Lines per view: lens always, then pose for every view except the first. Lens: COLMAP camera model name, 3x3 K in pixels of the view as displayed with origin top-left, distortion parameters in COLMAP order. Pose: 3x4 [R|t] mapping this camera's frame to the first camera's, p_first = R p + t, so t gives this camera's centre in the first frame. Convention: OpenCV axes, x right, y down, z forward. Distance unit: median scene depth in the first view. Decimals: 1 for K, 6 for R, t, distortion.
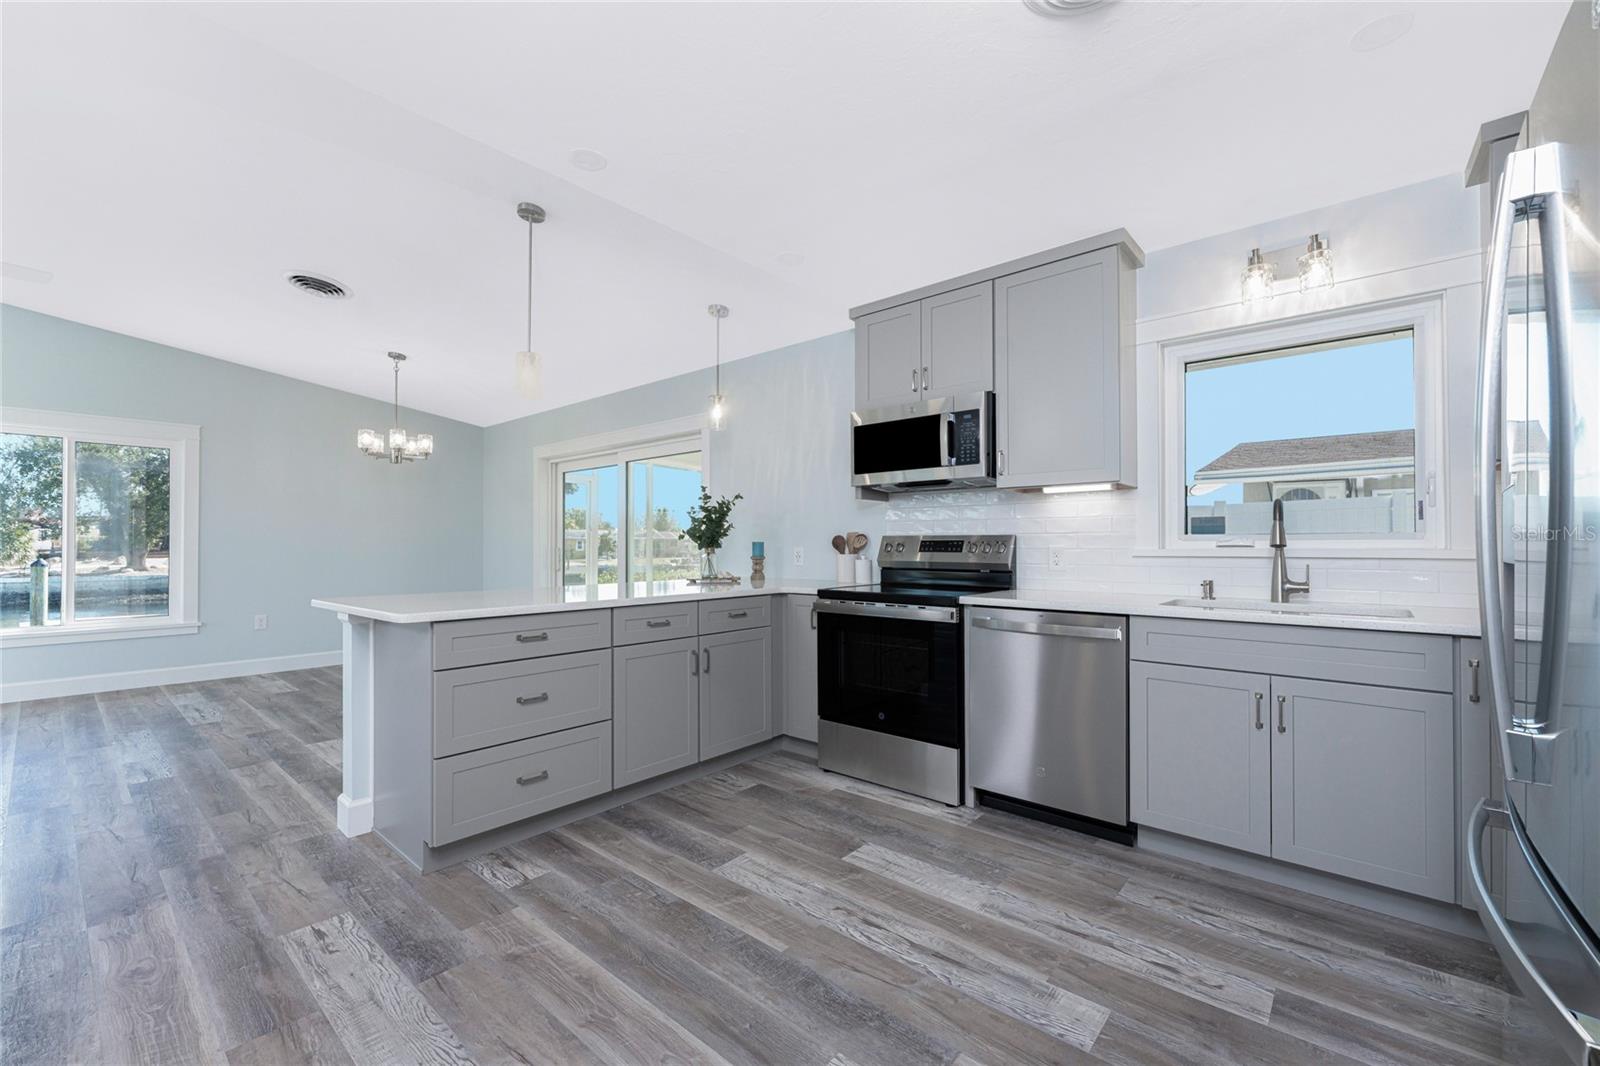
lens RADIAL K [[659.2, 0, 821.7], [0, 659.2, 537.7], [0, 0, 1]] dist [-0.001321, -0.000333]
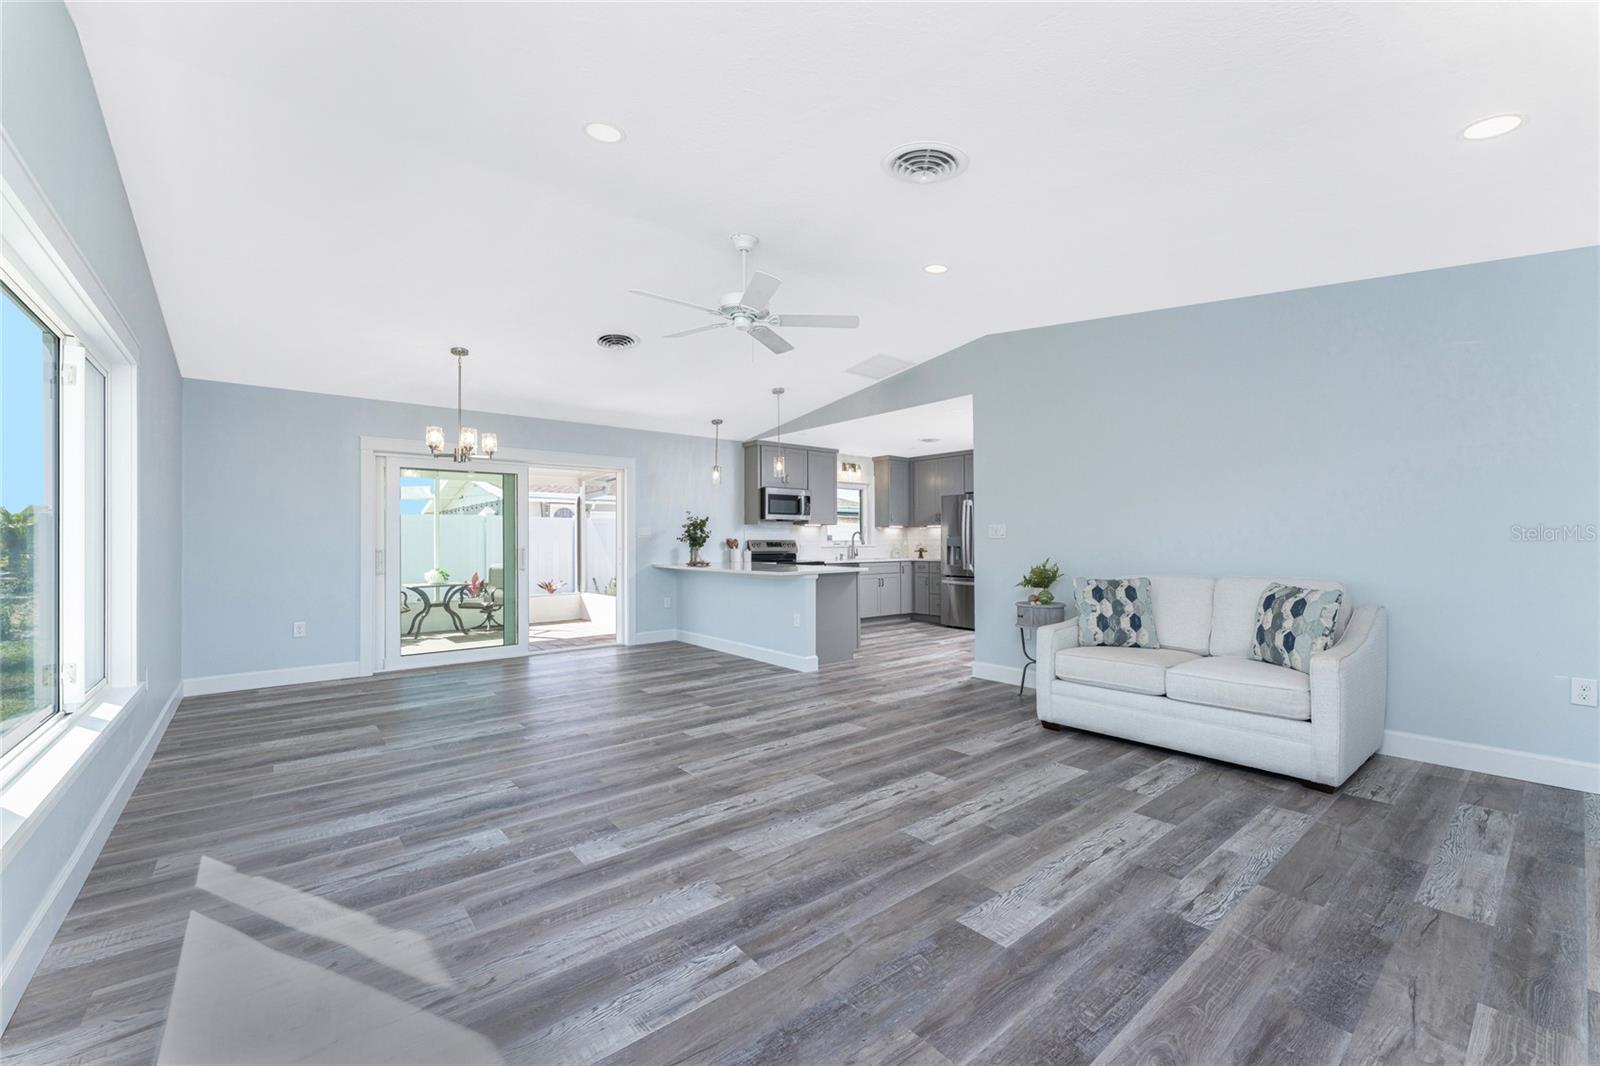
lens RADIAL K [[666.2, 0, 778.8], [0, 666.2, 543.2], [0, 0, 1]] dist [0.002030, 0.000207]
pose [[0.181824, -0.003667, 0.983324, -2.970245], [-0.008768, 0.999947, 0.005351, -0.007472], [-0.983292, -0.009594, 0.181782, 0.685673]]
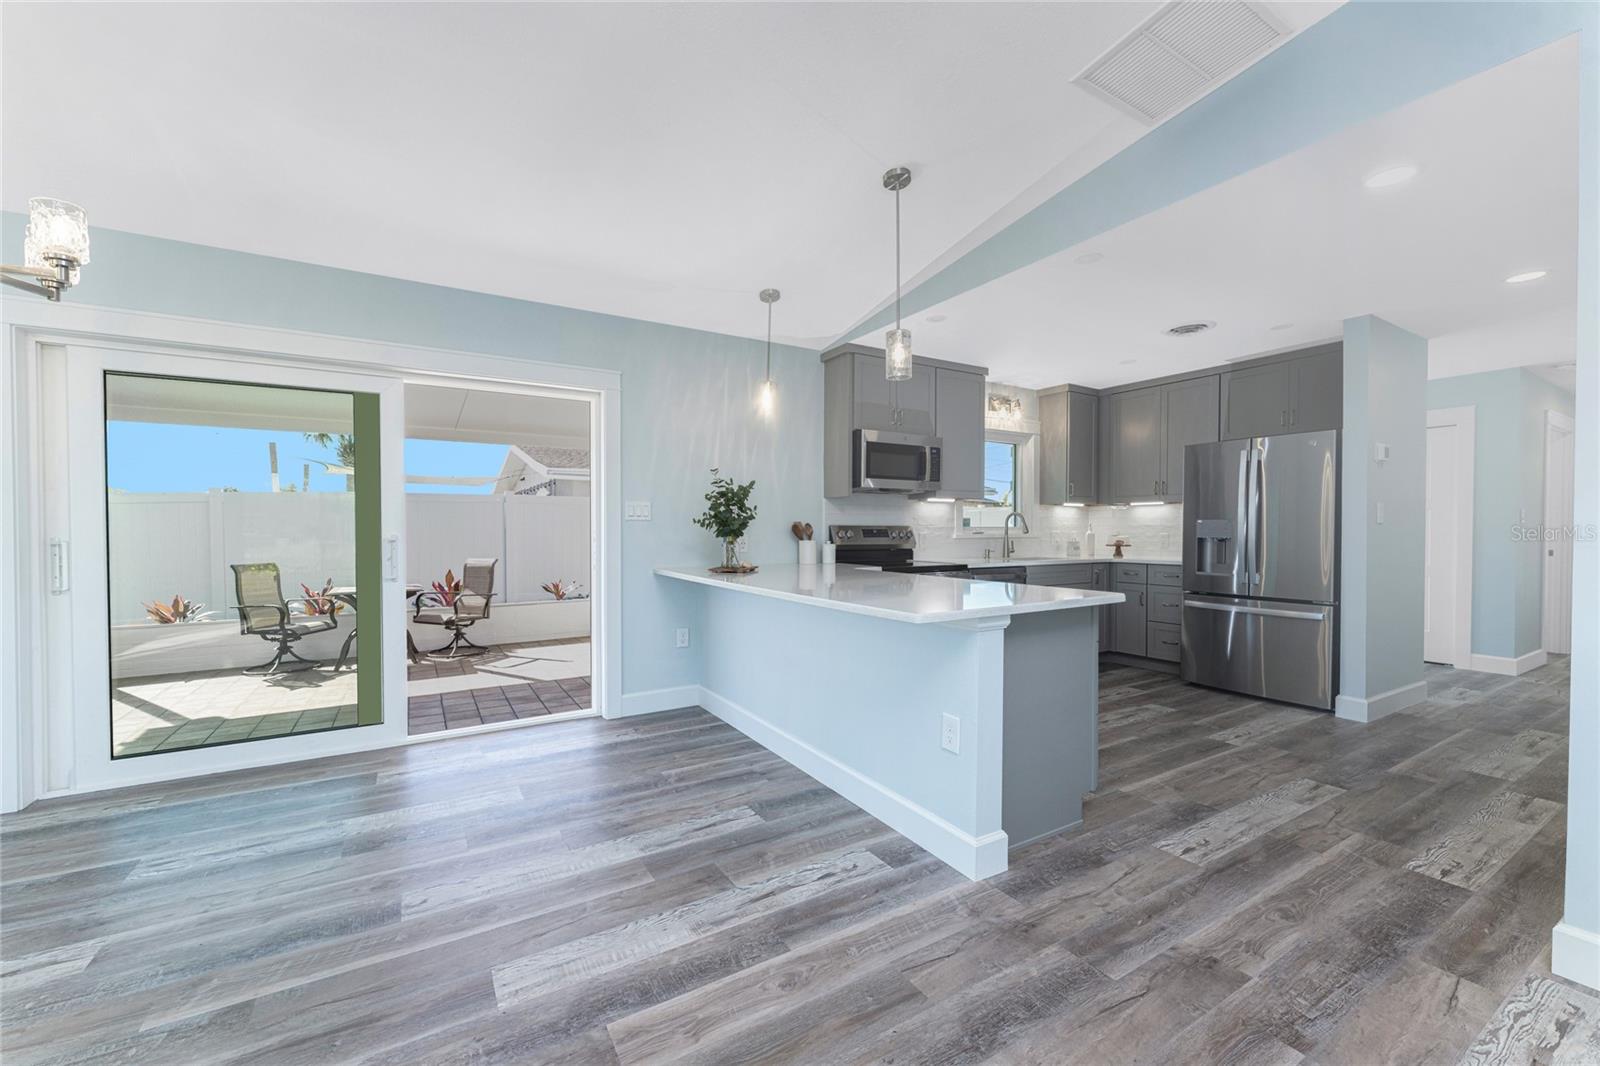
lens RADIAL K [[651.5, 0, 769.8], [0, 651.5, 537.5], [0, 0, 1]] dist [-0.000948, 0.000296]
pose [[0.321737, -0.012497, 0.946747, -1.587715], [-0.012449, 0.999771, 0.017427, 0.000329], [-0.946747, -0.017393, 0.321507, 0.995655]]
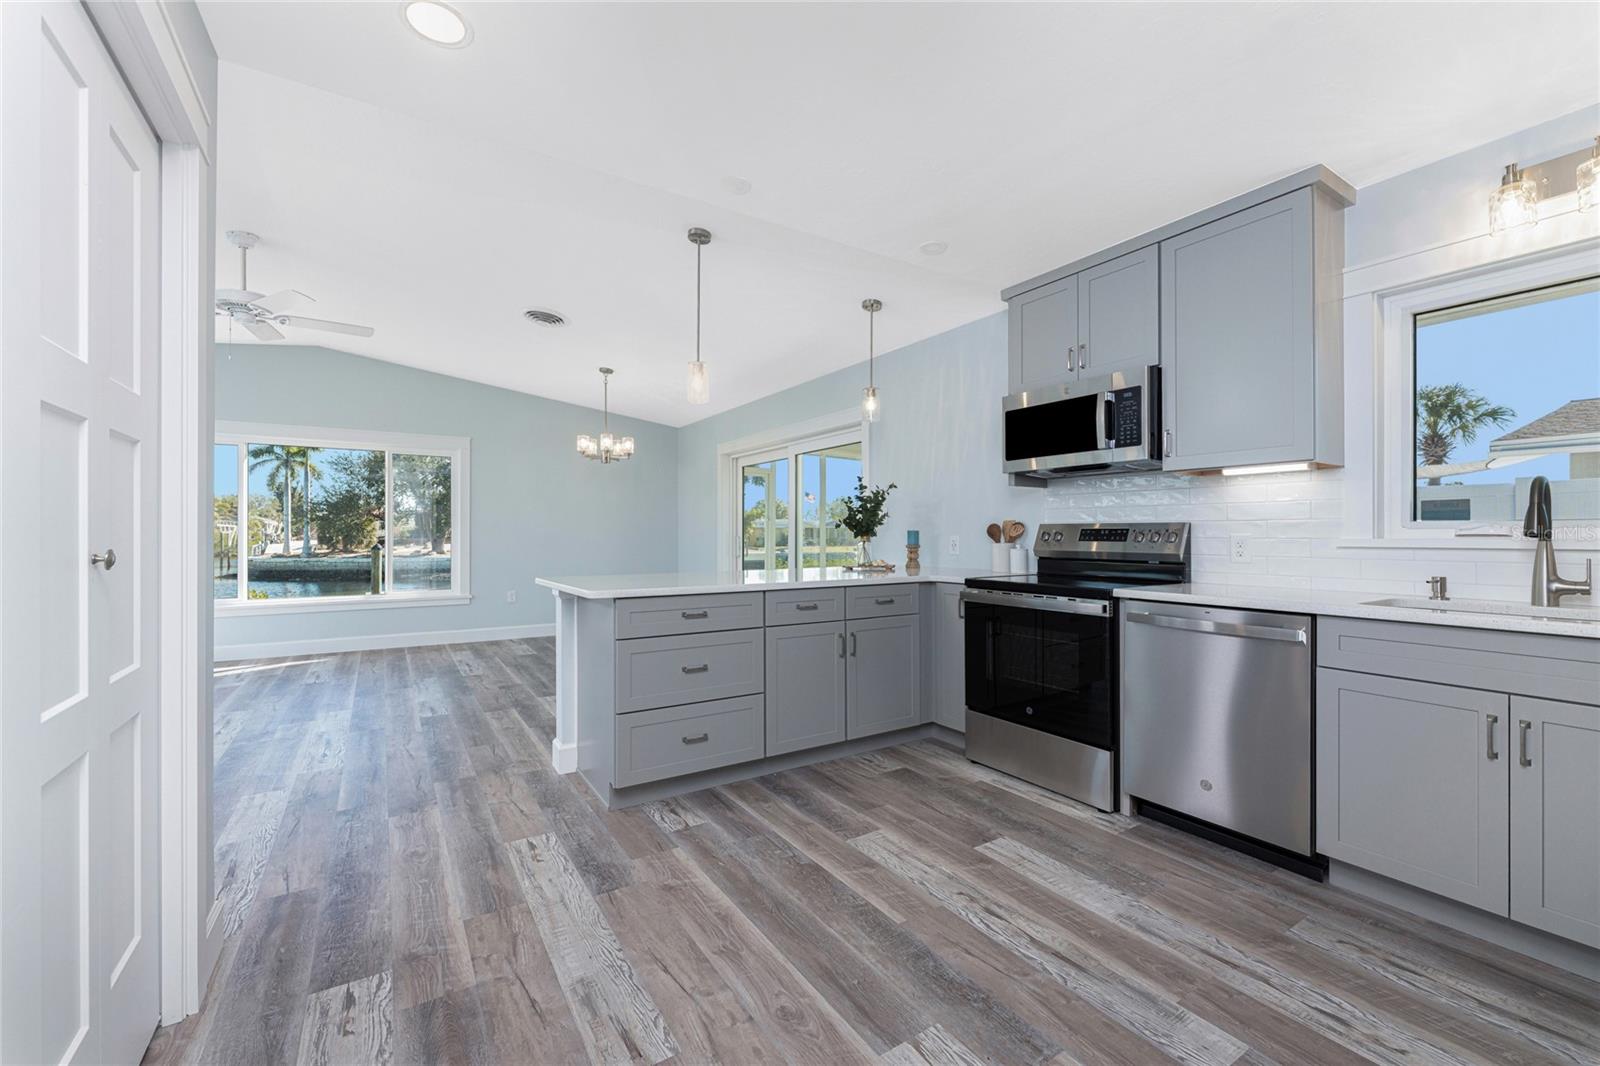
lens RADIAL K [[665.4, 0, 805.5], [0, 665.4, 531.3], [0, 0, 1]] dist [0.001020, -0.000230]
pose [[0.954465, -0.000423, -0.298324, 0.078346], [0.002715, 0.999970, 0.007269, -0.000404], [0.298312, -0.007748, 0.954437, -0.031519]]
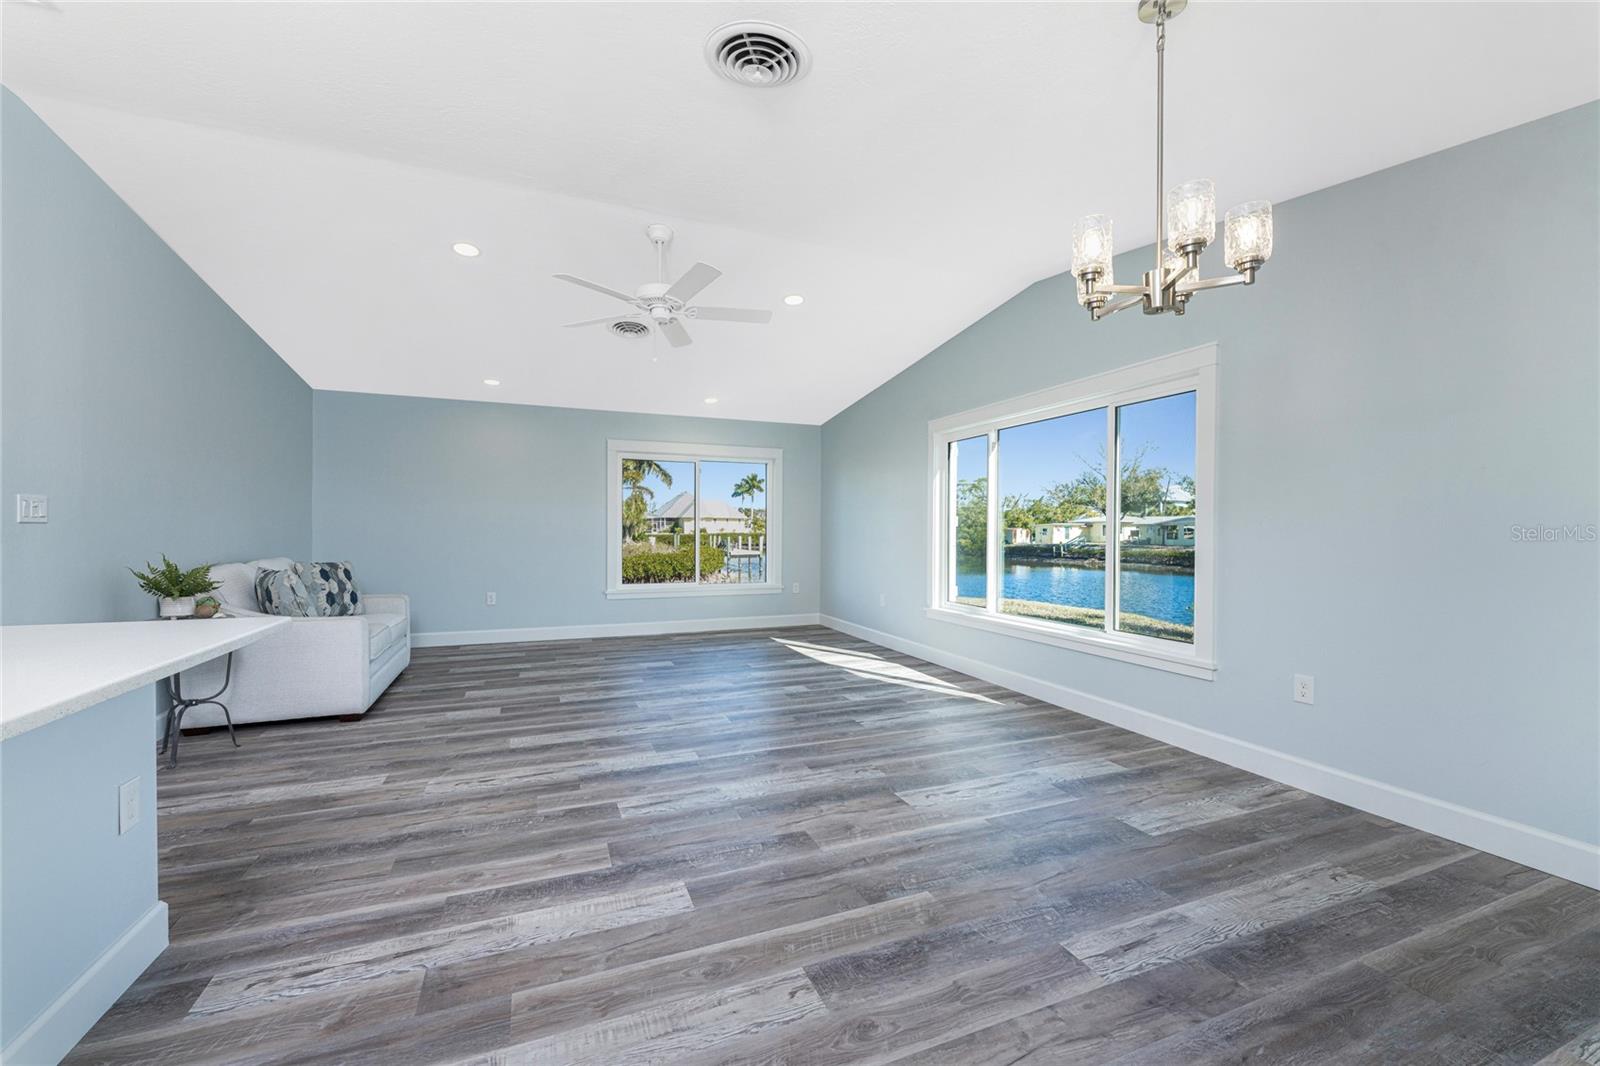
lens RADIAL K [[651.8, 0, 788.2], [0, 651.8, 545.0], [0, 0, 1]] dist [0.001330, -0.000201]
pose [[-0.445094, 0.018866, -0.895285, -0.423448], [0.007802, 0.999822, 0.017189, 0.003595], [0.895450, 0.000666, -0.445162, 1.911344]]
